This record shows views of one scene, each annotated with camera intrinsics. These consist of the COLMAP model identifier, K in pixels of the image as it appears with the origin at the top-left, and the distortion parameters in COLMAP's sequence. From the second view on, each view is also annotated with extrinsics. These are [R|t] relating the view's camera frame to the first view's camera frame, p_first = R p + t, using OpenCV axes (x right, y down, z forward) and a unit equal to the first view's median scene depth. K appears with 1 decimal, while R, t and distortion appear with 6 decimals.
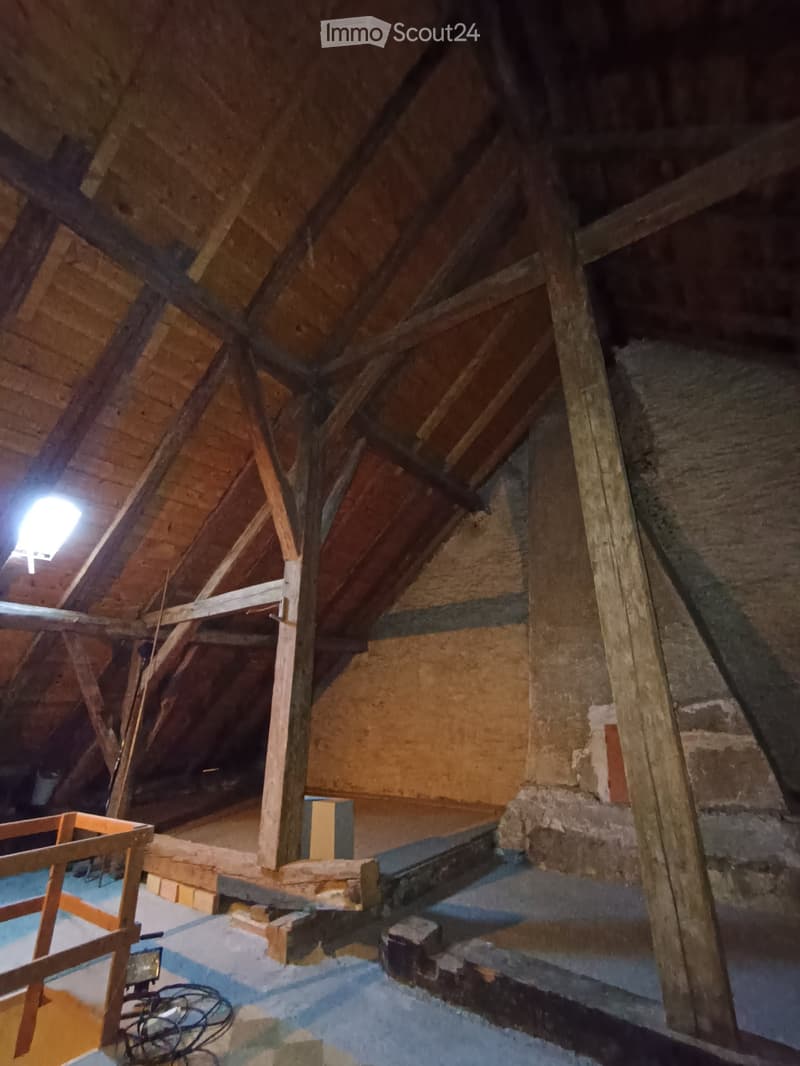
lens RADIAL K [[468.1, 0, 394.2], [0, 468.1, 534.7], [0, 0, 1]] dist [-0.001068, 0.001573]
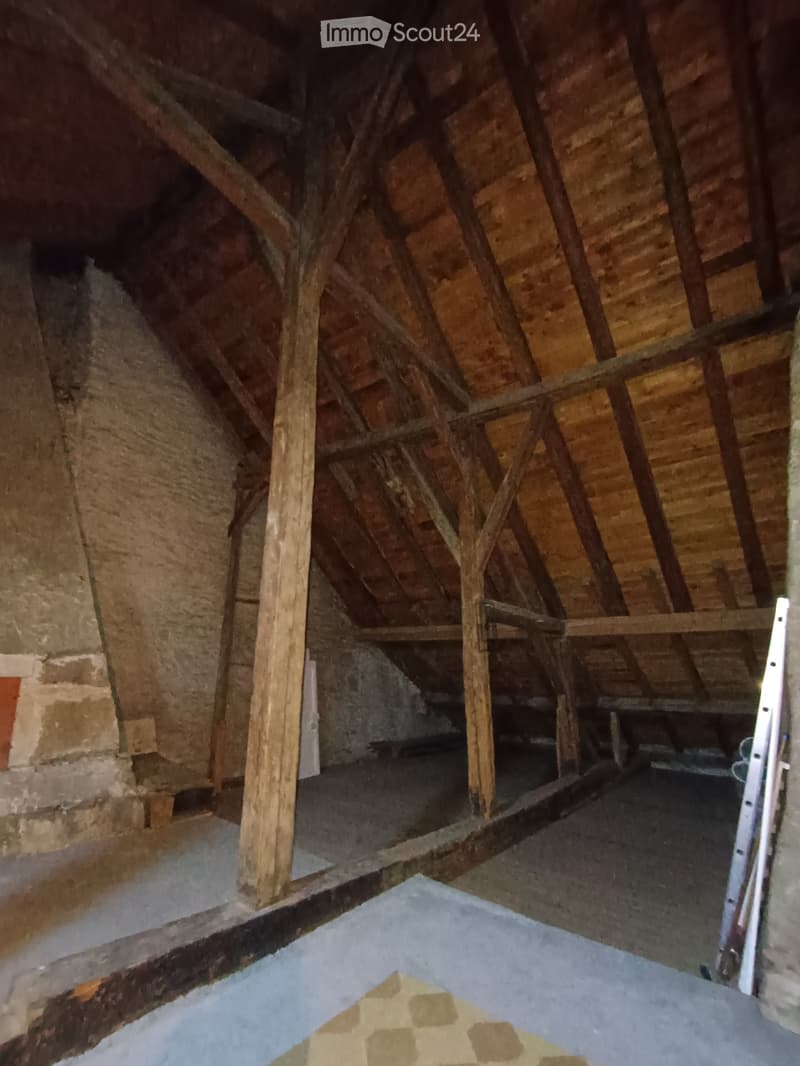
lens RADIAL K [[468.1, 0, 391.7], [0, 468.1, 530.9], [0, 0, 1]] dist [-0.001068, 0.001573]
pose [[0.028793, 0.309627, 0.950422, -0.389945], [-0.373403, 0.885315, -0.277104, 0.169238], [-0.927222, -0.346912, 0.141106, 0.376021]]
